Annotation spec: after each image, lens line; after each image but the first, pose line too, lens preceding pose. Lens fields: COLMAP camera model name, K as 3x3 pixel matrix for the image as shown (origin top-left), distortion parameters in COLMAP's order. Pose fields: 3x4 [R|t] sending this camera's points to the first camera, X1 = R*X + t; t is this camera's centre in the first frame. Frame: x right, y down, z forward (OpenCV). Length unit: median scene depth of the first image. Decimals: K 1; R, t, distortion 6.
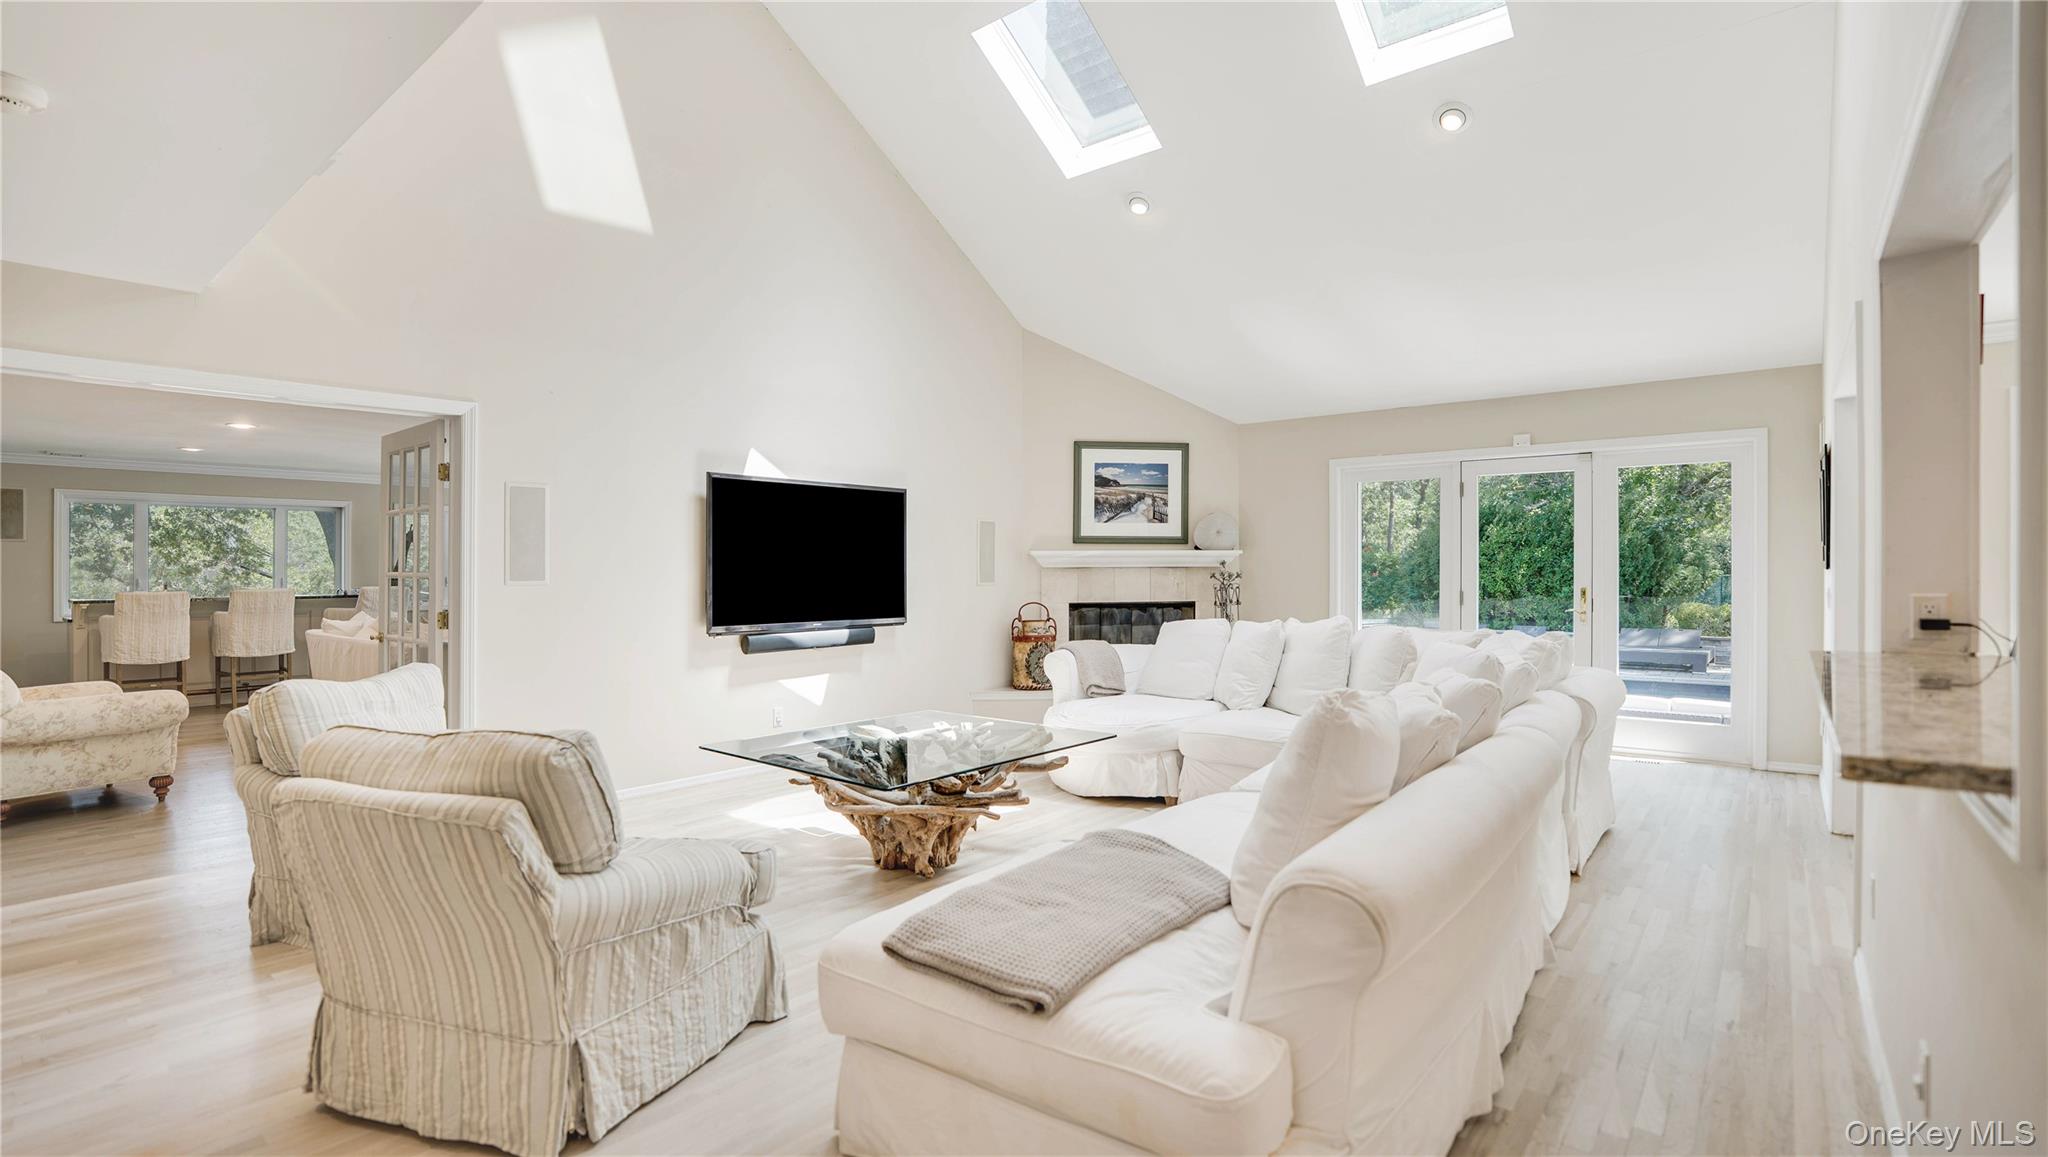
lens RADIAL K [[972.4, 0, 1018.0], [0, 972.4, 567.3], [0, 0, 1]] dist [-0.004651, -0.000324]
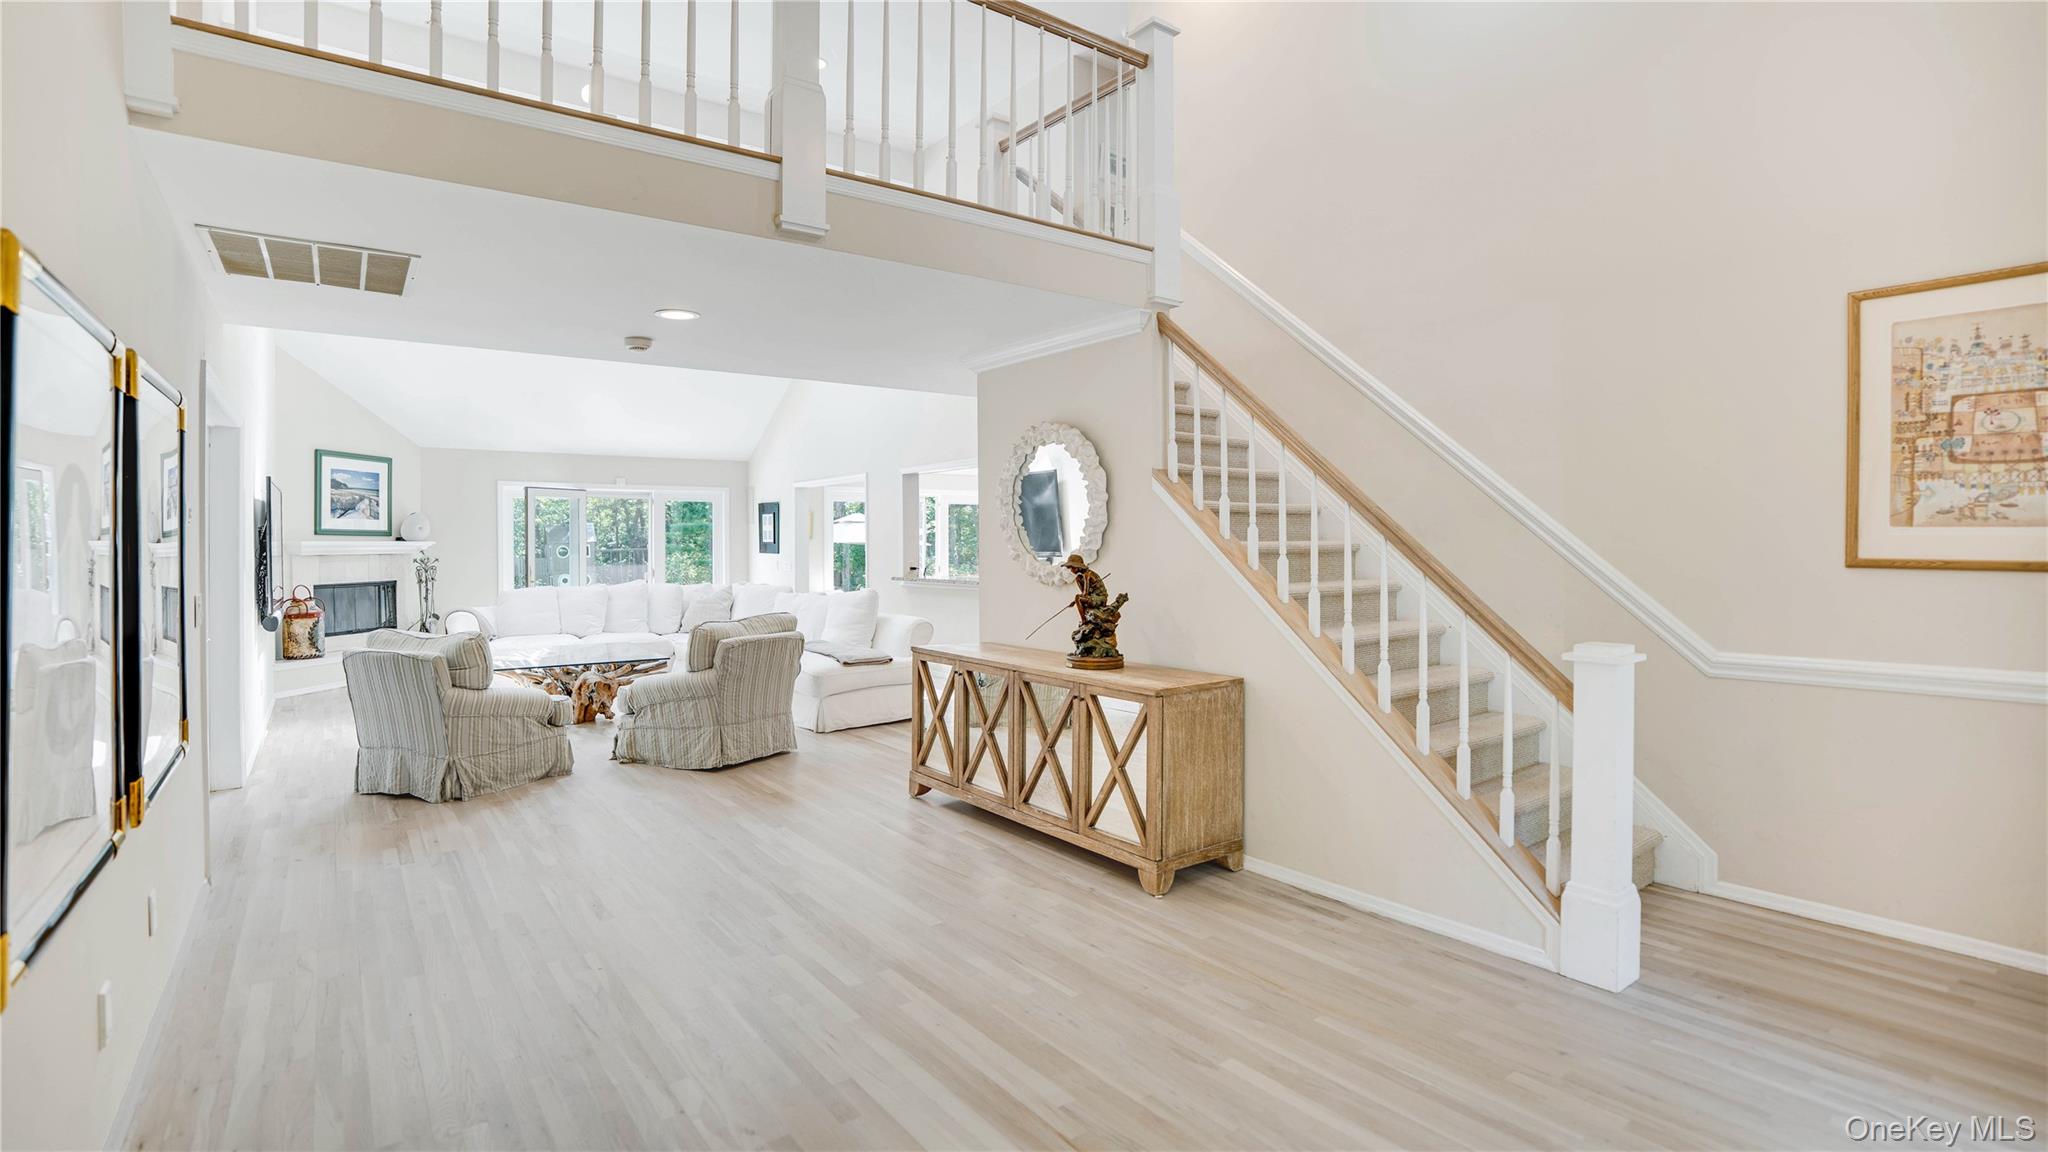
lens RADIAL K [[972.4, 0, 983.3], [0, 972.4, 539.6], [0, 0, 1]] dist [-0.004651, -0.000324]
pose [[0.298162, 0.006616, 0.954492, -0.829575], [0.001860, 0.999970, -0.007512, -0.008518], [-0.954513, 0.004015, 0.298141, -0.134684]]
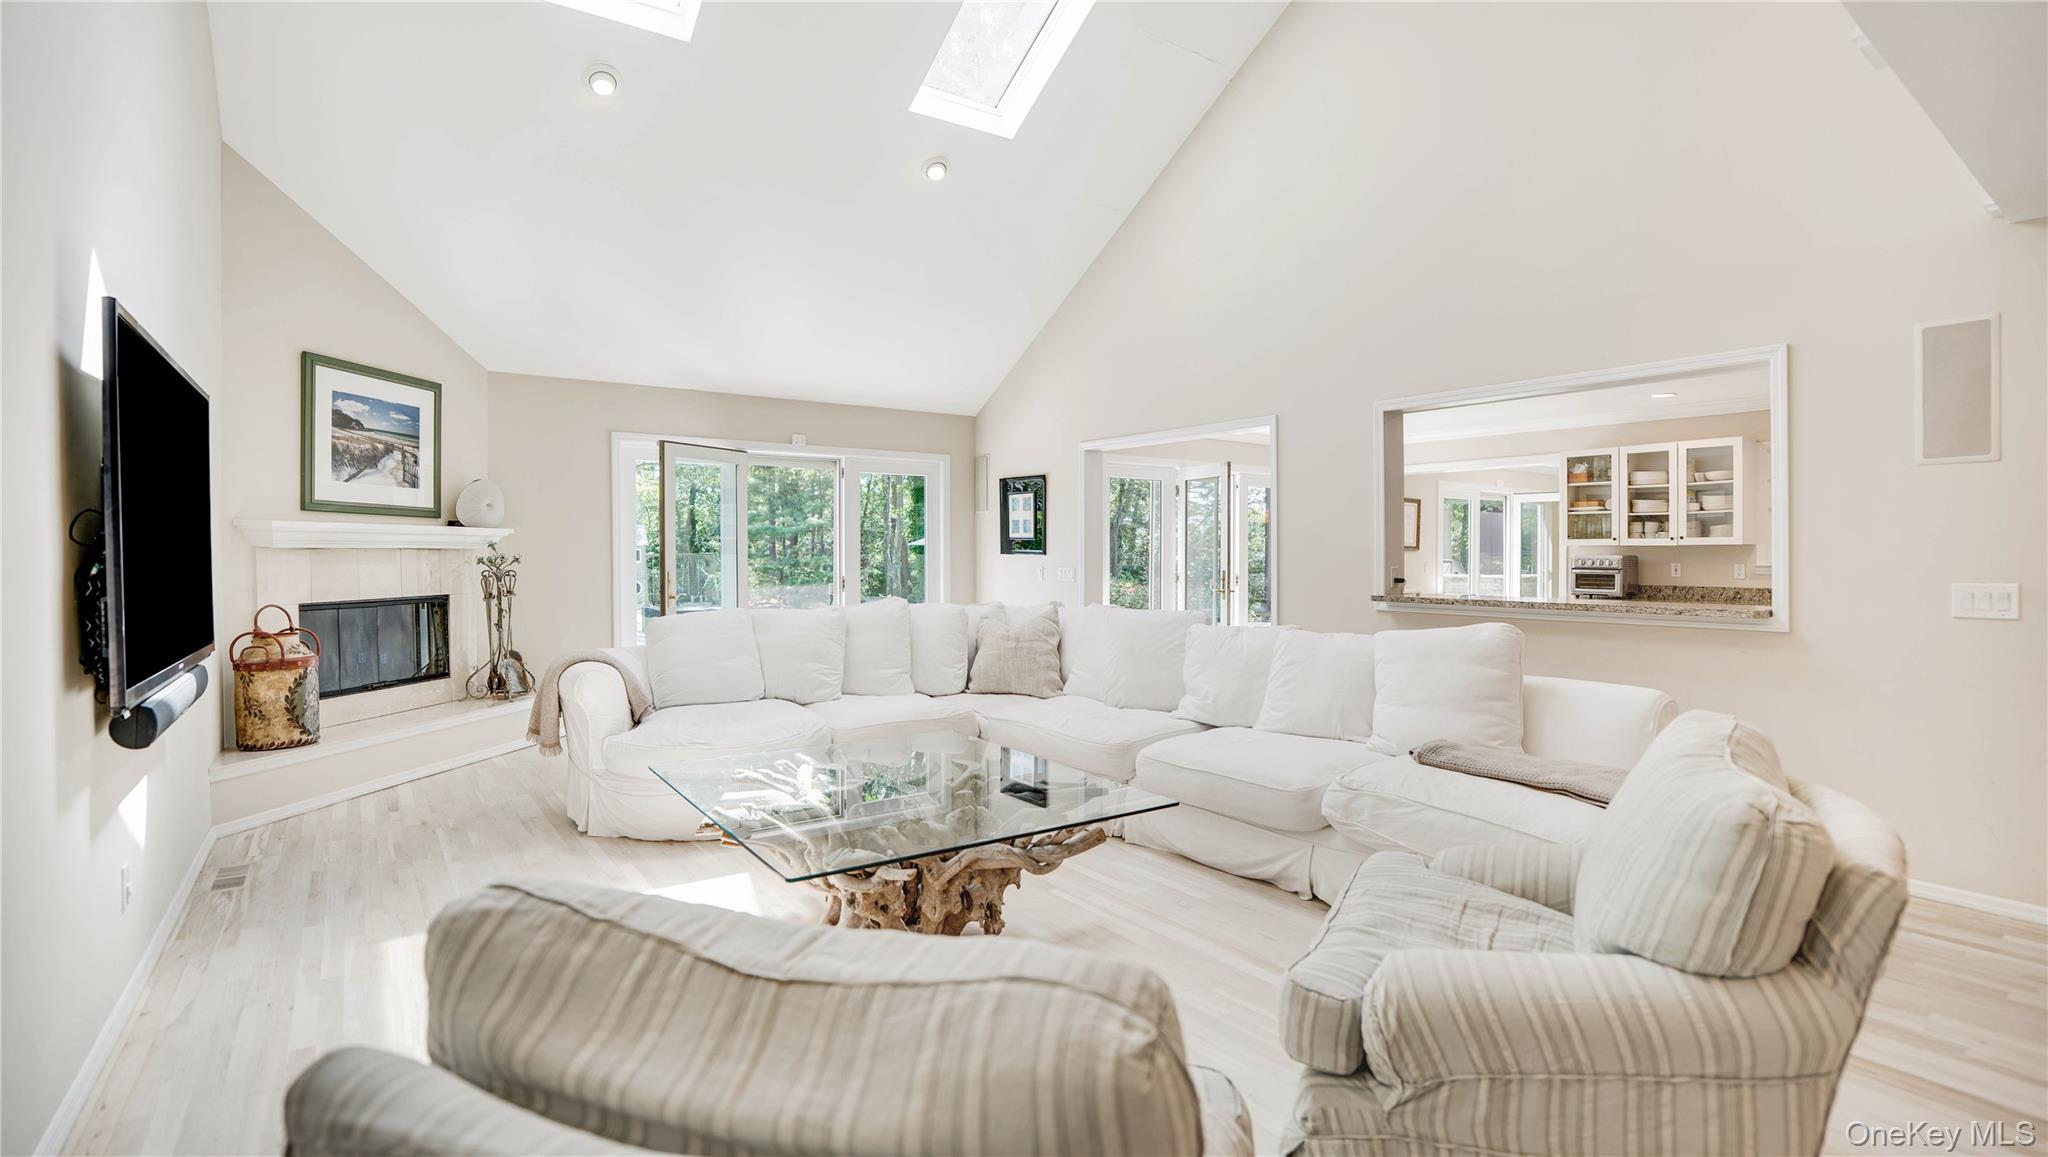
lens RADIAL K [[972.4, 0, 1021.3], [0, 972.4, 561.6], [0, 0, 1]] dist [-0.004651, -0.000324]
pose [[0.286190, -0.002816, 0.958169, -0.418014], [-0.005185, 0.999976, 0.004487, 0.003593], [-0.958159, -0.006252, 0.286169, 0.361434]]
